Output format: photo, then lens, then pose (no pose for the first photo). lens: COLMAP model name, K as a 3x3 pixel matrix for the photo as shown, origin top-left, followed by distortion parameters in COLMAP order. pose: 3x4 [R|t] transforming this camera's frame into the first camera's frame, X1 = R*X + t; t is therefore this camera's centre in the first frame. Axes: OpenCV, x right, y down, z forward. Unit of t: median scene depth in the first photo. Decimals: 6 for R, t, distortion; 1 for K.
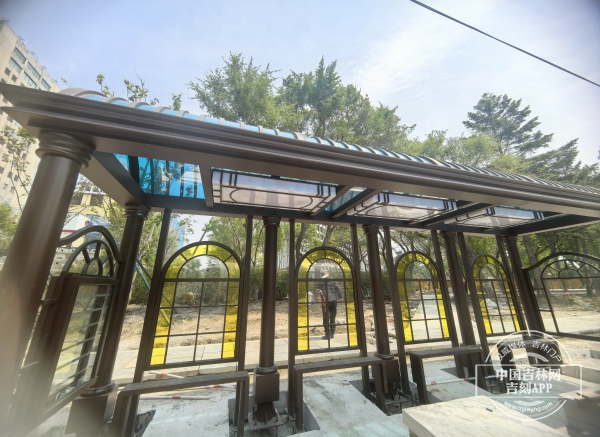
lens RADIAL K [[234.0, 0, 297.7], [0, 234.0, 214.1], [0, 0, 1]] dist [-0.000527, -0.000050]
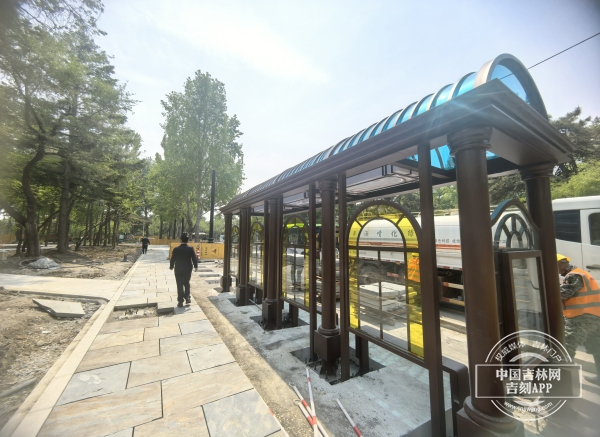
lens RADIAL K [[234.0, 0, 297.1], [0, 234.0, 218.0], [0, 0, 1]] dist [-0.000527, -0.000050]
pose [[-0.230880, 0.088889, 0.968913, -1.067064], [-0.296625, 0.941983, -0.157100, 0.347339], [-0.926665, -0.323676, -0.191118, 1.357642]]
